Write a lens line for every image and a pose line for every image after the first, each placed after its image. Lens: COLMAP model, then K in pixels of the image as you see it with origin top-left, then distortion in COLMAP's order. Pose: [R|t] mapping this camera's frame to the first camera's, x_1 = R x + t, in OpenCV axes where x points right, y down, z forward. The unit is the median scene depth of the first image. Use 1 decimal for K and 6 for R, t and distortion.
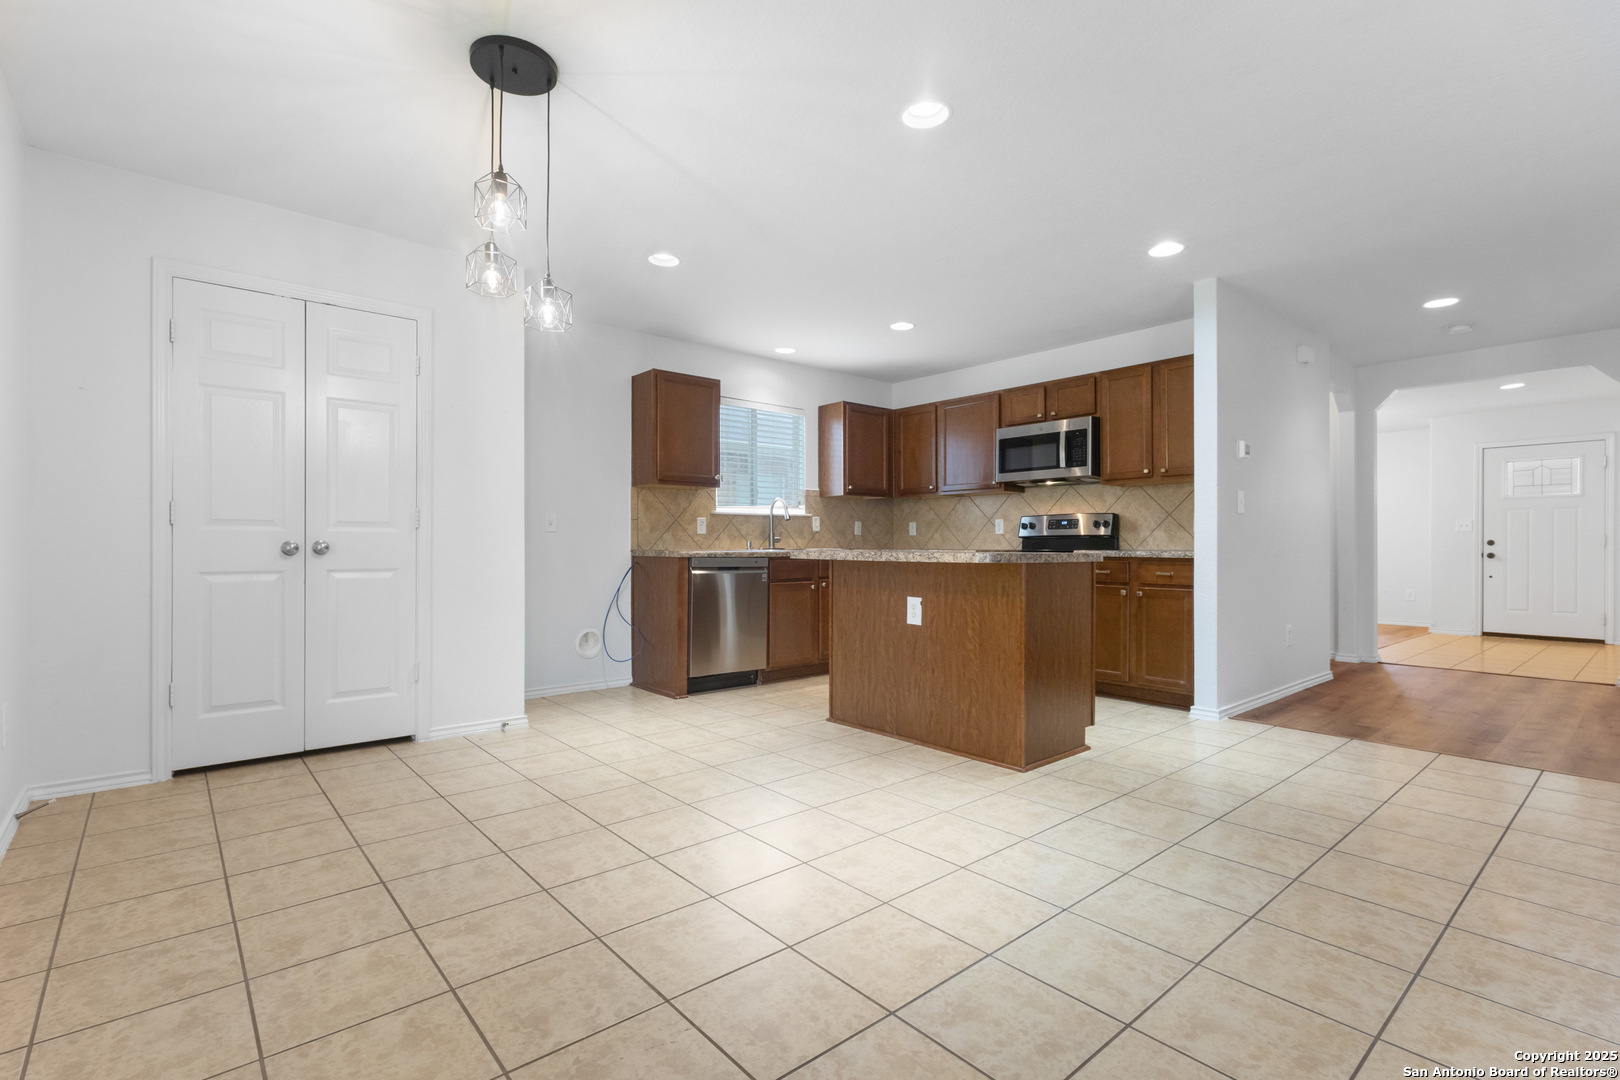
lens RADIAL K [[756.9, 0, 801.3], [0, 756.9, 543.3], [0, 0, 1]] dist [0.000354, 0.000198]
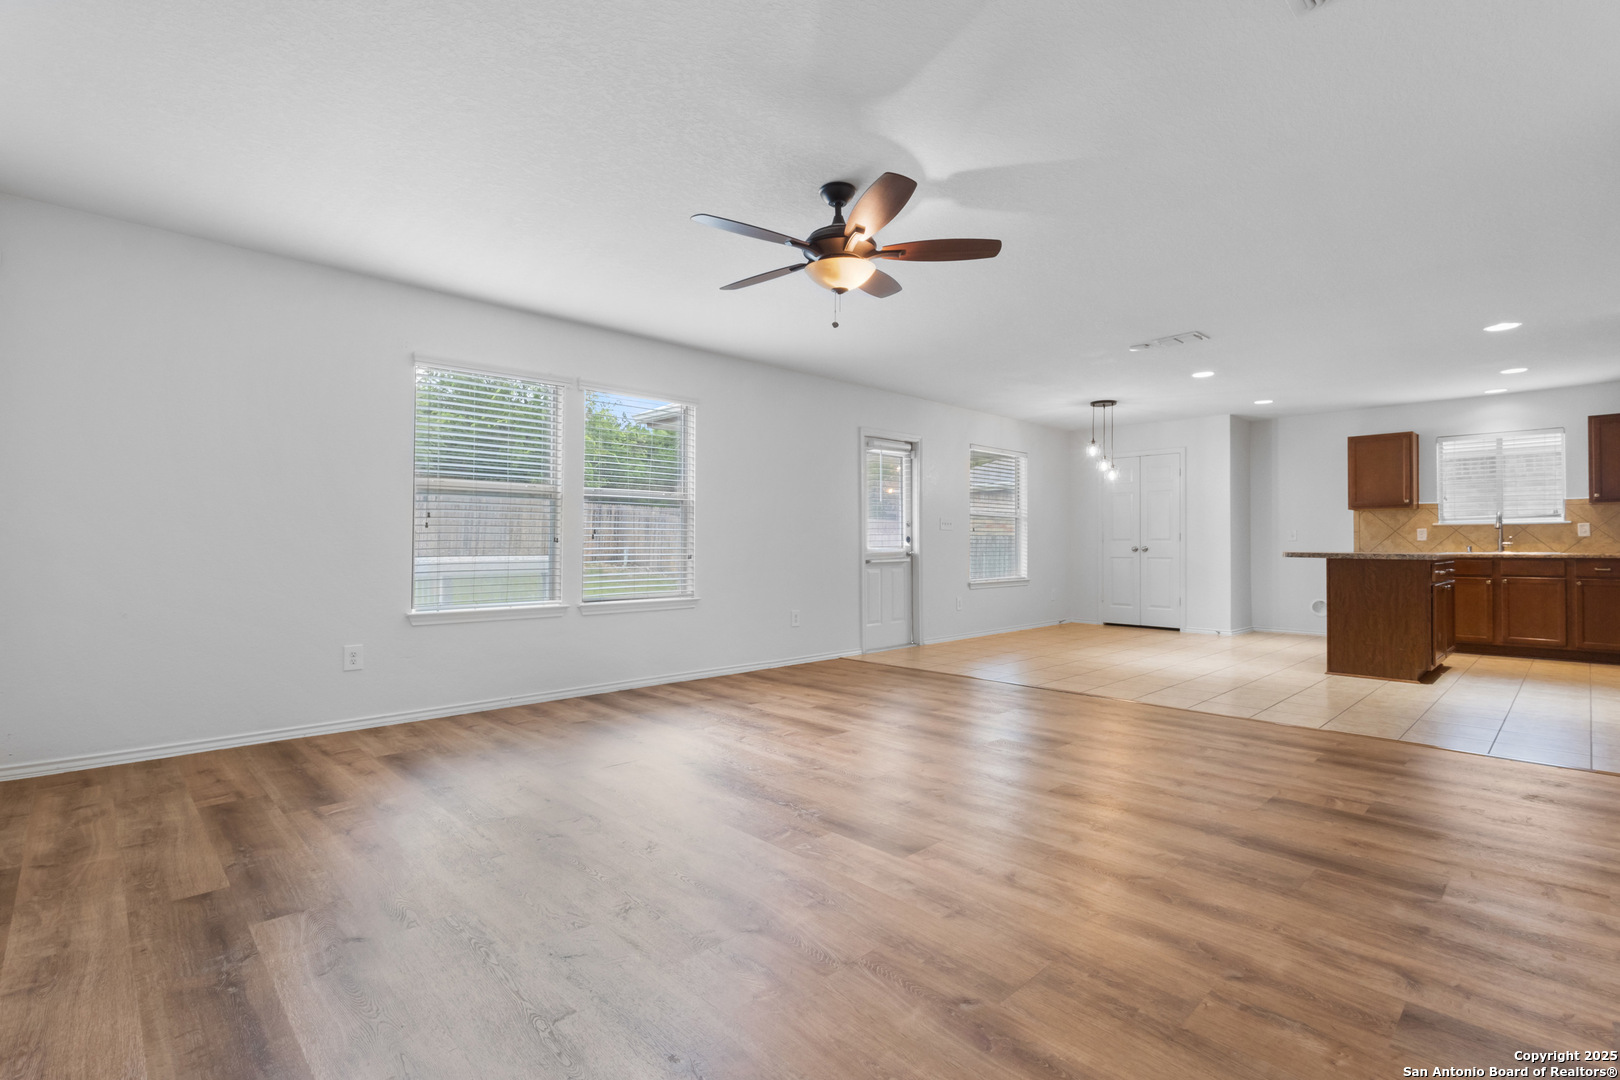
lens RADIAL K [[747.0, 0, 801.6], [0, 747.0, 533.9], [0, 0, 1]] dist [0.000601, 0.000179]
pose [[0.053336, -0.016799, -0.998435, 1.211946], [-0.002100, 0.999854, -0.016935, 0.000750], [0.998574, 0.003000, 0.053293, -0.207999]]
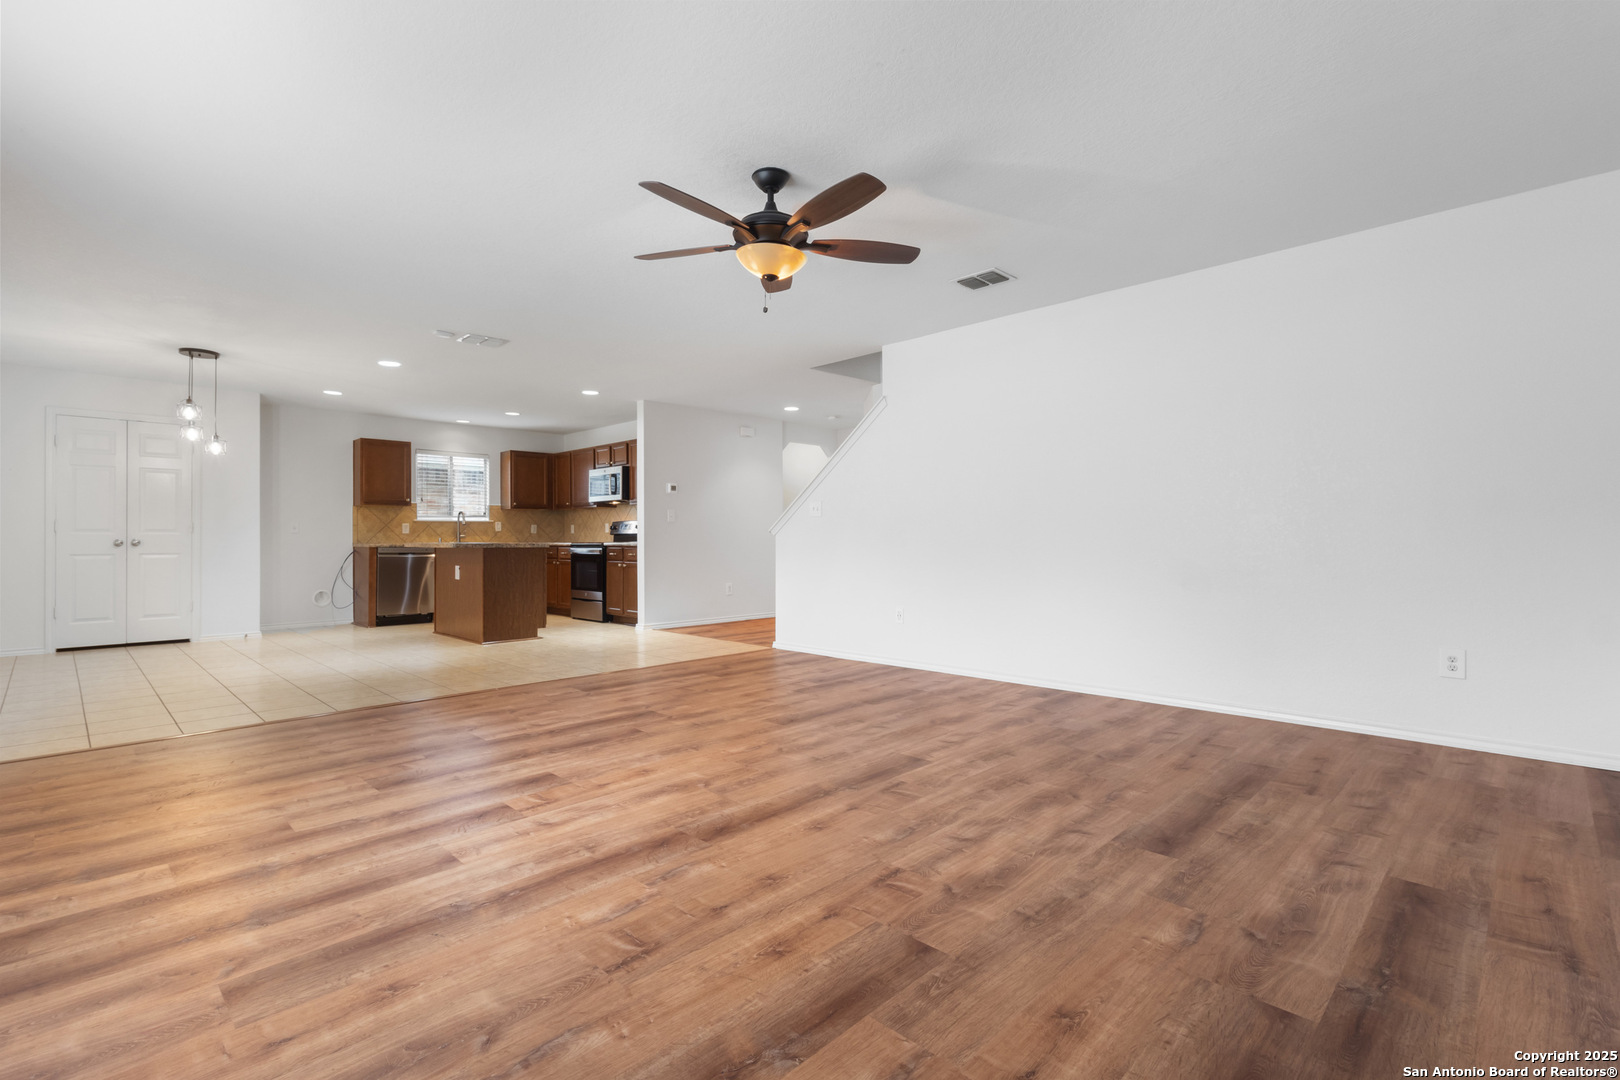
lens RADIAL K [[747.0, 0, 801.6], [0, 747.0, 533.9], [0, 0, 1]] dist [0.000601, 0.000179]
pose [[0.996803, -0.005056, 0.079741, 0.621331], [0.005540, 0.999968, -0.005850, 0.002619], [-0.079708, 0.006273, 0.996798, -0.718008]]
